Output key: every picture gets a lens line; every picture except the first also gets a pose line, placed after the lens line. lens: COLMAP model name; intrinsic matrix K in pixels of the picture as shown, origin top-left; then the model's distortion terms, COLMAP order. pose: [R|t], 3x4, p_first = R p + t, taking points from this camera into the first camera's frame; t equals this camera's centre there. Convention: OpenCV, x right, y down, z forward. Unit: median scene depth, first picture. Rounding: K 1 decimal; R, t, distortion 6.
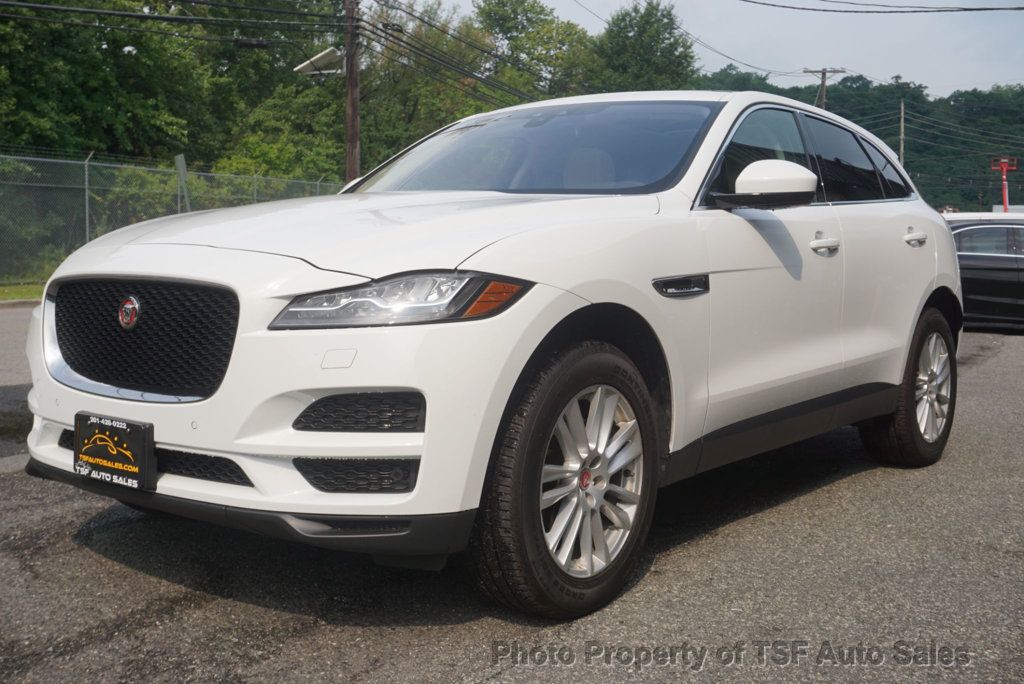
lens RADIAL K [[1151.9, 0, 473.0], [0, 1151.9, 333.6], [0, 0, 1]] dist [0.024601, 0.000000]
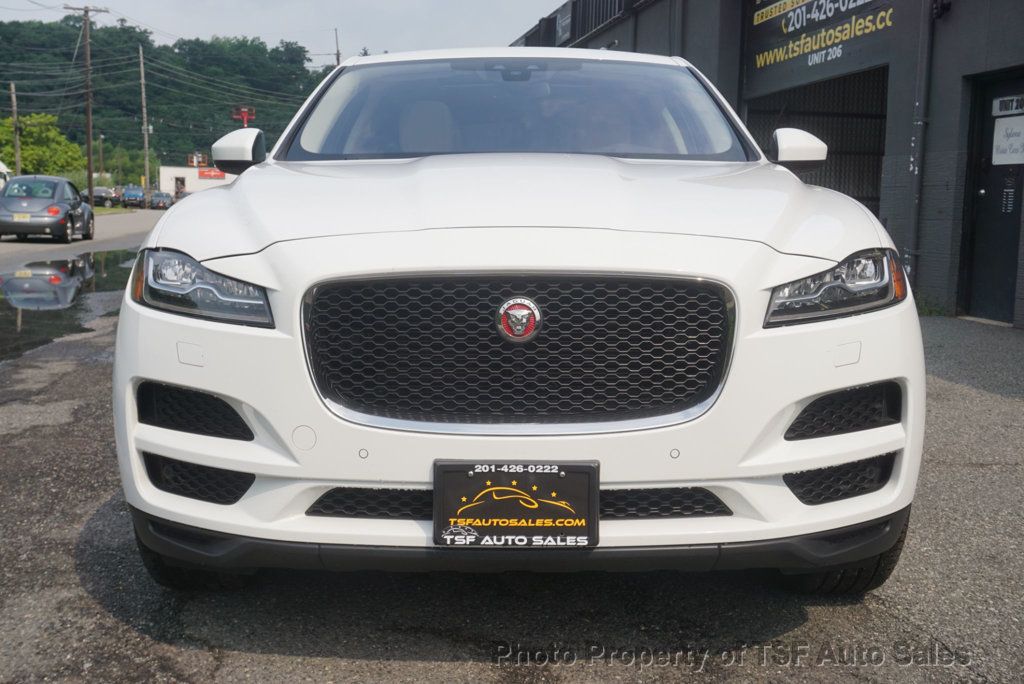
lens RADIAL K [[1151.9, 0, 511.1], [0, 1151.9, 338.8], [0, 0, 1]] dist [0.024601, 0.000000]
pose [[0.781381, -0.089284, 0.617634, -0.767876], [0.057108, 0.995790, 0.071702, -0.060644], [-0.621436, -0.020755, 0.783190, 0.413832]]
